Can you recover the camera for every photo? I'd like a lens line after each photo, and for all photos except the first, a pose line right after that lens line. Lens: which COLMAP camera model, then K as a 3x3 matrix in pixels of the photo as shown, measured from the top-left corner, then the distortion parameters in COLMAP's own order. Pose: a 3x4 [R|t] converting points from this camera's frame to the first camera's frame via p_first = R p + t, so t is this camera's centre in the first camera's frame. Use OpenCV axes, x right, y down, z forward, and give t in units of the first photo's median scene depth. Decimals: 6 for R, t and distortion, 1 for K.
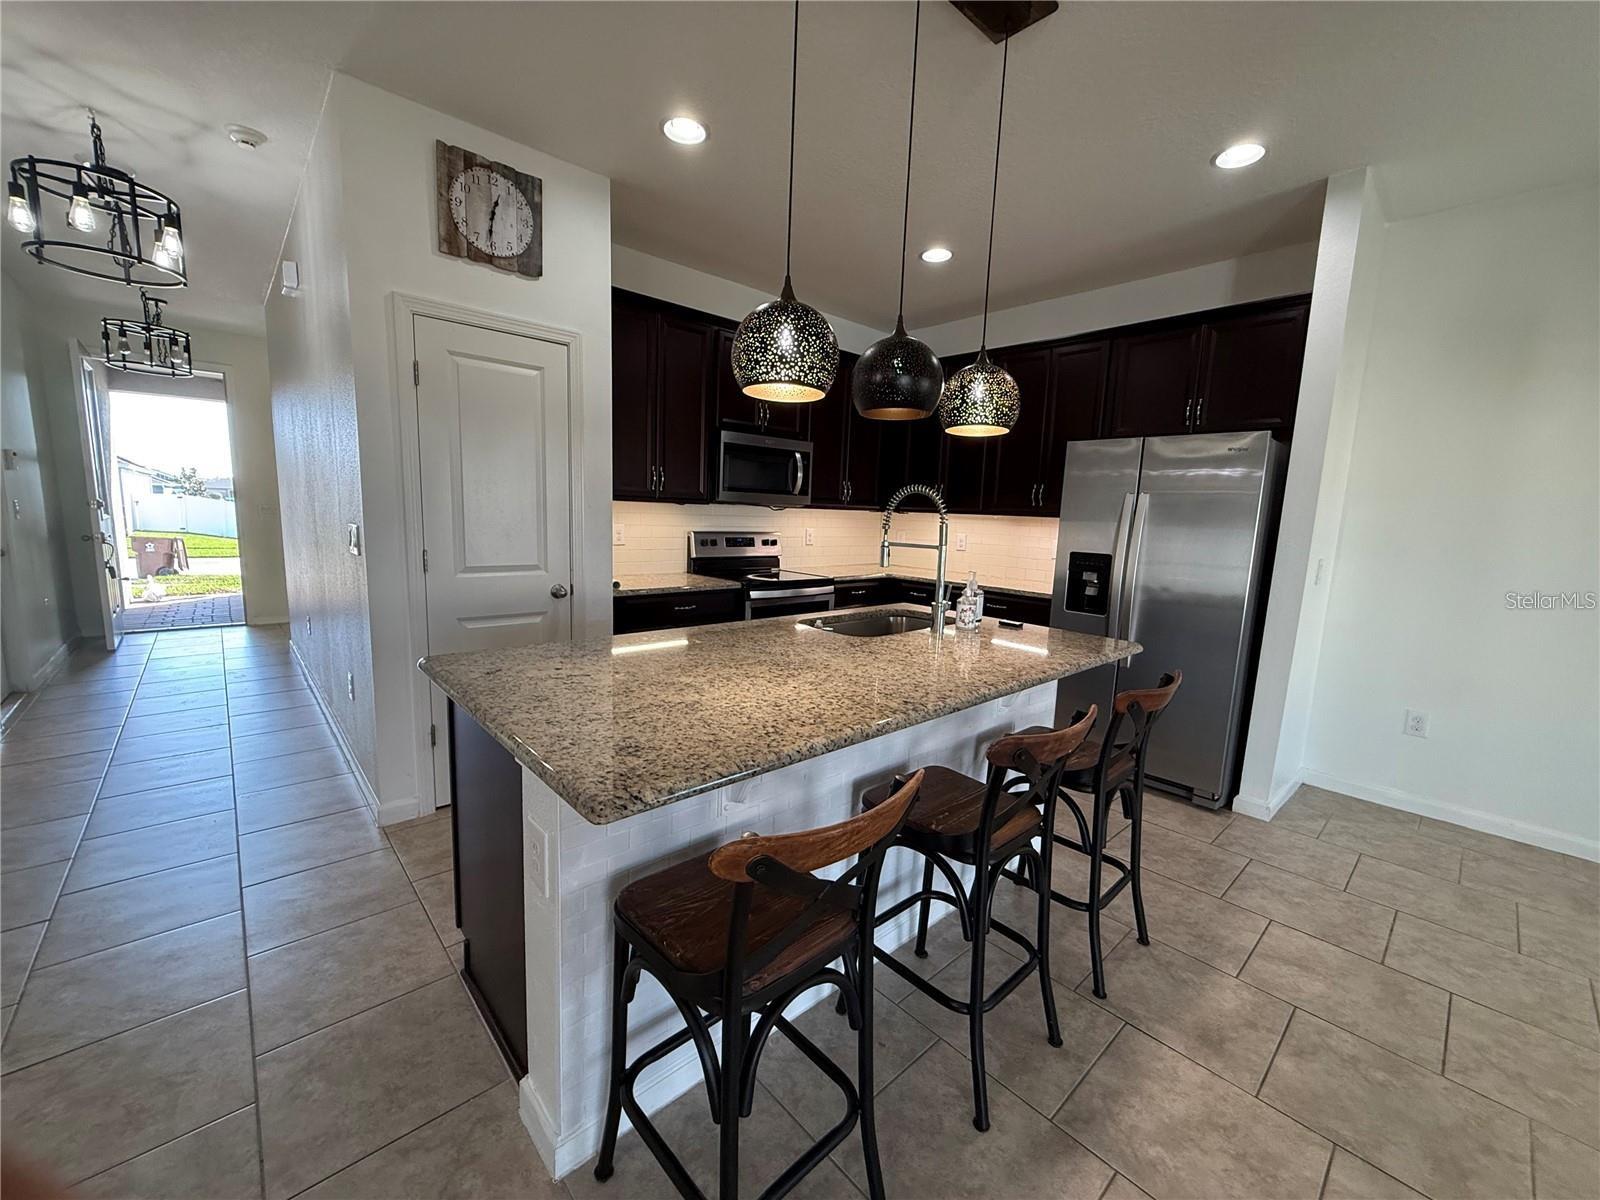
lens RADIAL K [[631.7, 0, 800.0], [0, 631.7, 600.0], [0, 0, 1]] dist [-0.010126, 0.000787]
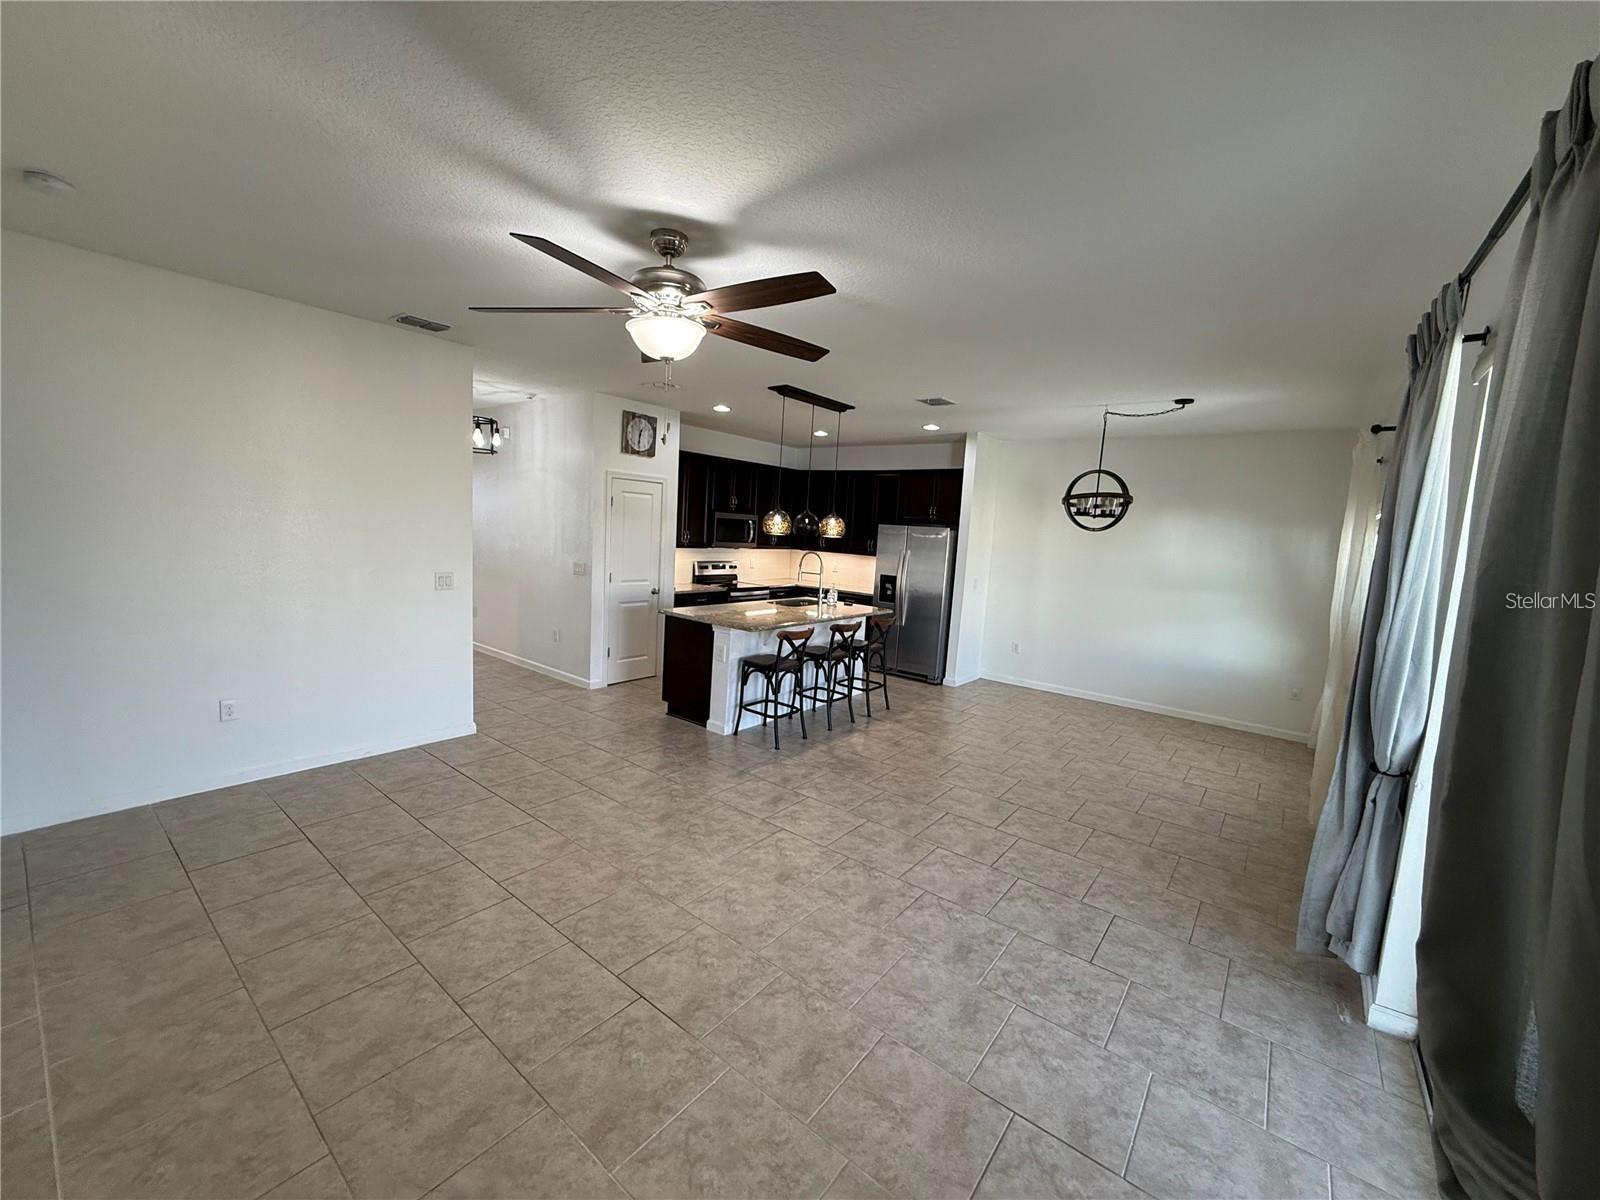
lens RADIAL K [[631.7, 0, 800.0], [0, 631.7, 600.0], [0, 0, 1]] dist [-0.010126, 0.000787]
pose [[0.985156, 0.001603, 0.171655, -0.258035], [0.001265, 0.999862, -0.016593, 0.056228], [-0.171658, 0.016564, 0.985017, -1.298318]]
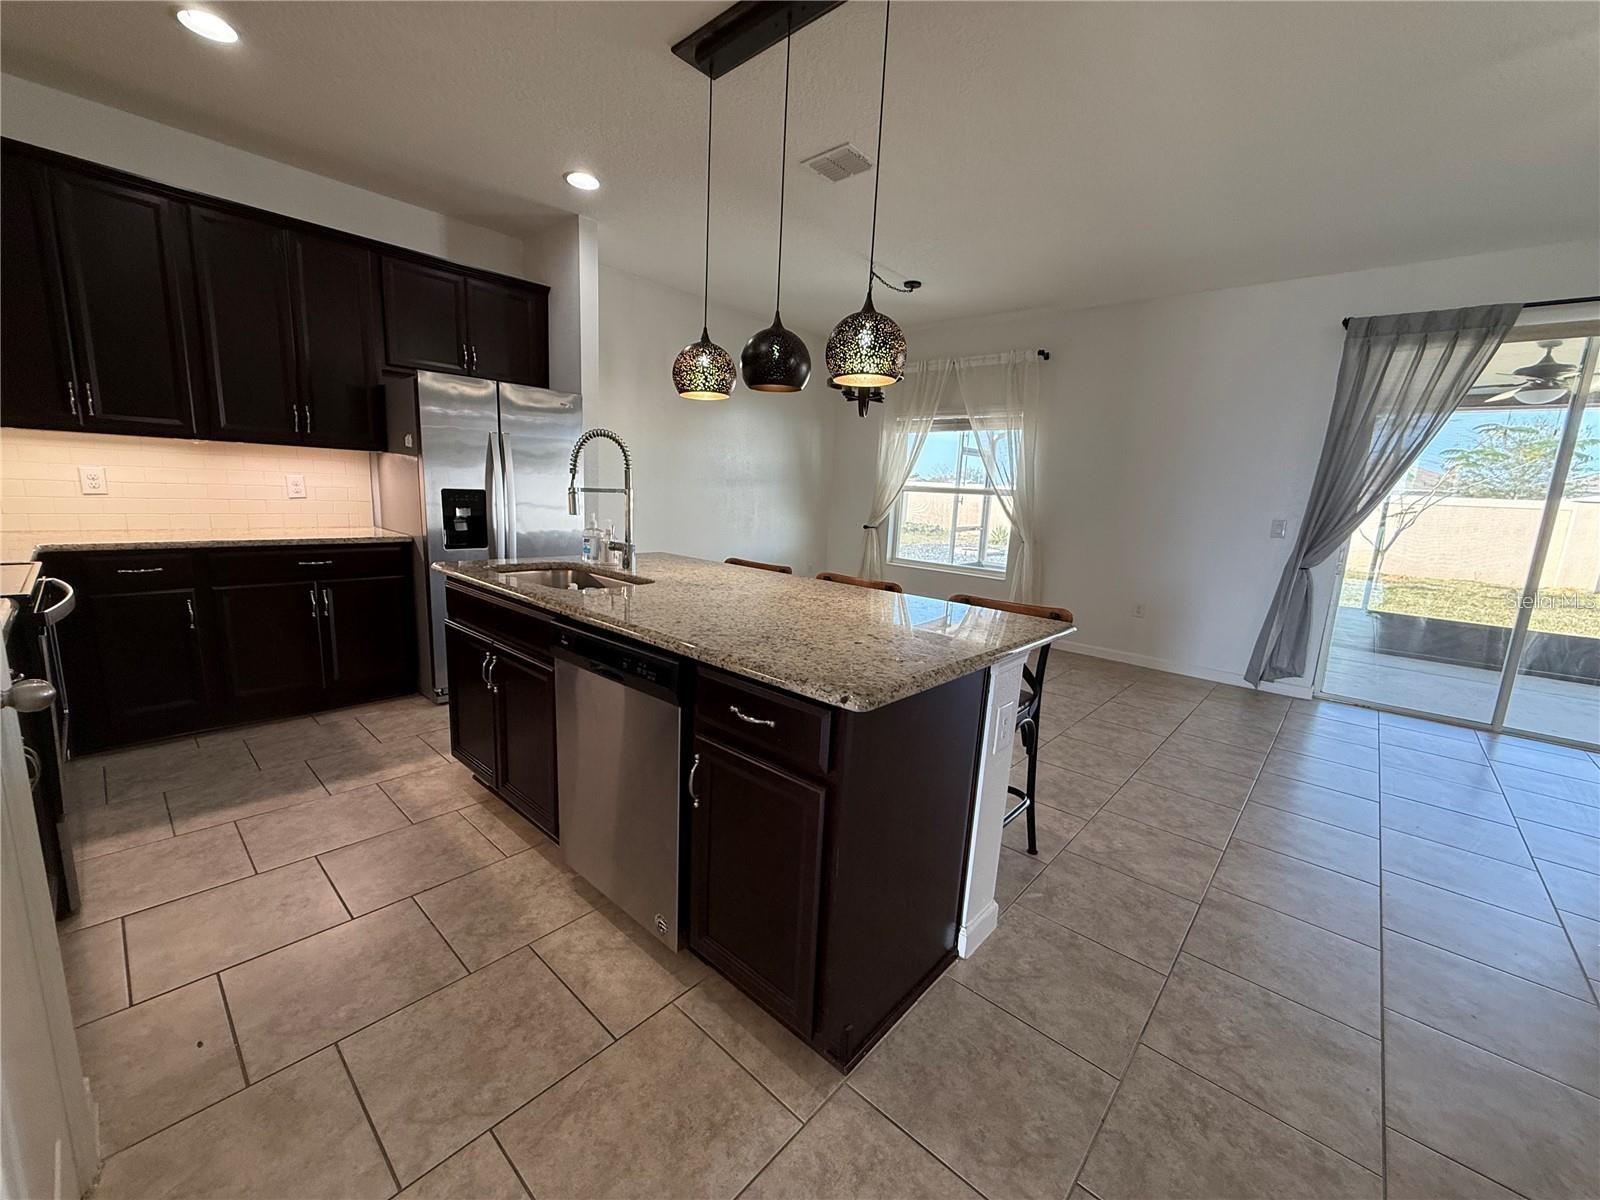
lens RADIAL K [[631.7, 0, 800.0], [0, 631.7, 600.0], [0, 0, 1]] dist [-0.010126, 0.000787]
pose [[-0.094141, -0.214901, 0.972088, -0.702983], [0.088307, 0.970773, 0.223162, -0.091807], [-0.991635, 0.106851, -0.072412, 0.635710]]
